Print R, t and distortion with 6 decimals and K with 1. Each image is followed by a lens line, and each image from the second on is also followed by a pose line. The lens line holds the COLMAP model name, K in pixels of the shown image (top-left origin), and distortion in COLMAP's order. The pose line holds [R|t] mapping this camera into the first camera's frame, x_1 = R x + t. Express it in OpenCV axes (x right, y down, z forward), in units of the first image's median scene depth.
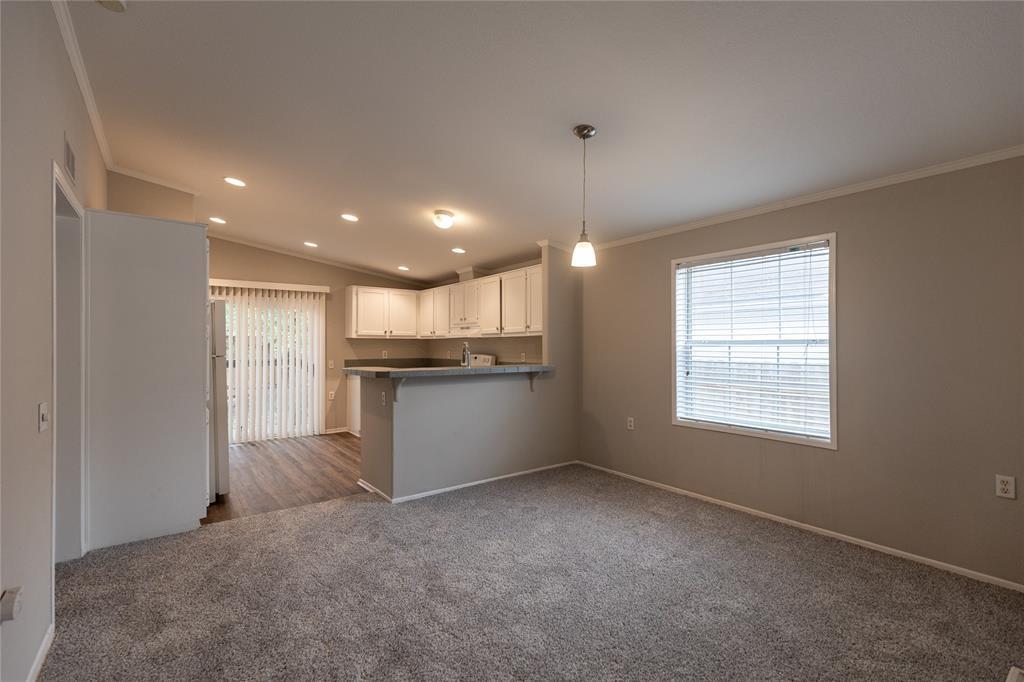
lens RADIAL K [[462.9, 0, 510.7], [0, 462.9, 347.9], [0, 0, 1]] dist [0.007898, -0.000725]
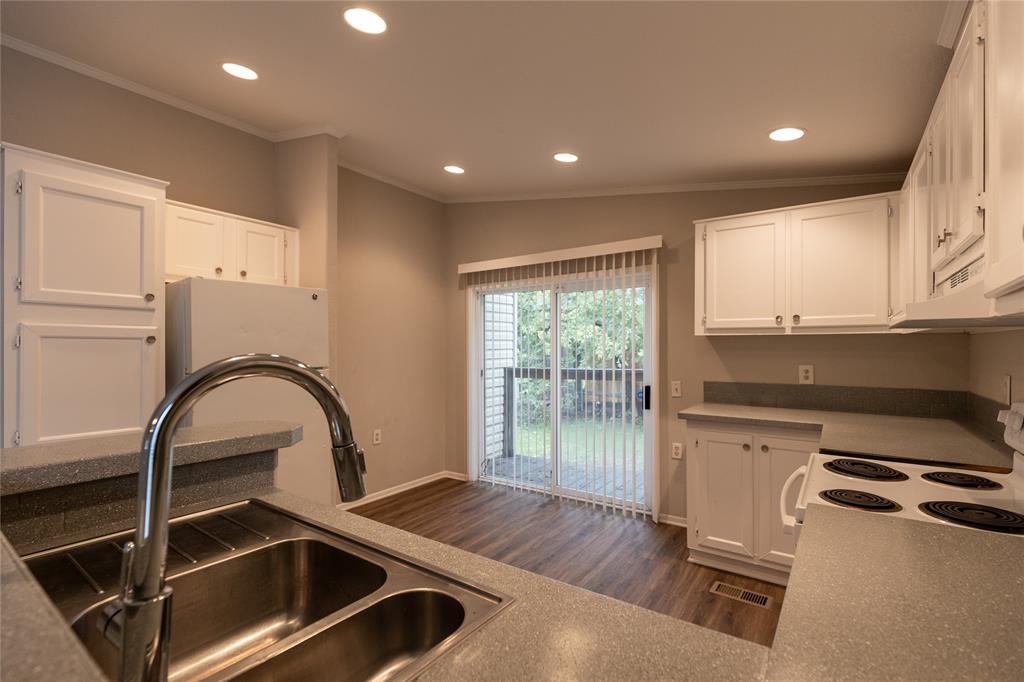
lens RADIAL K [[462.9, 0, 512.5], [0, 462.9, 342.0], [0, 0, 1]] dist [0.007898, -0.000725]
pose [[0.311598, -0.008660, -0.950175, 0.042394], [-0.005798, 0.999923, -0.011015, -0.010007], [0.950196, 0.008942, 0.311523, 0.759630]]
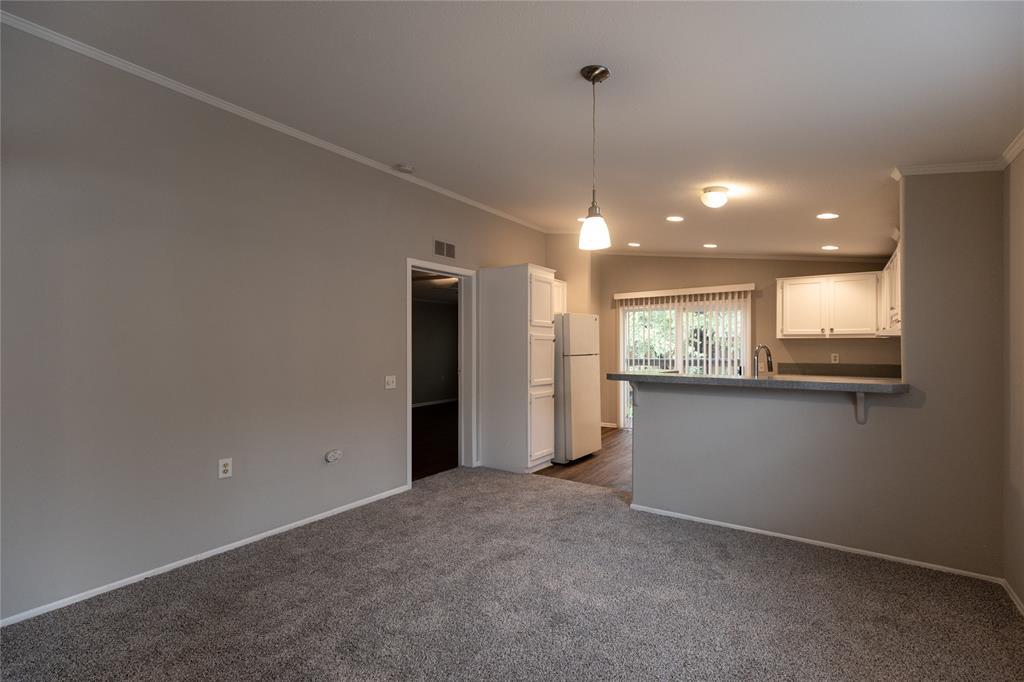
lens RADIAL K [[462.9, 0, 513.9], [0, 462.9, 343.8], [0, 0, 1]] dist [0.007898, -0.000725]
pose [[0.318527, -0.002309, -0.947911, 0.369941], [-0.004931, 0.999979, -0.004093, -0.005617], [0.947901, 0.005978, 0.318509, 0.274421]]
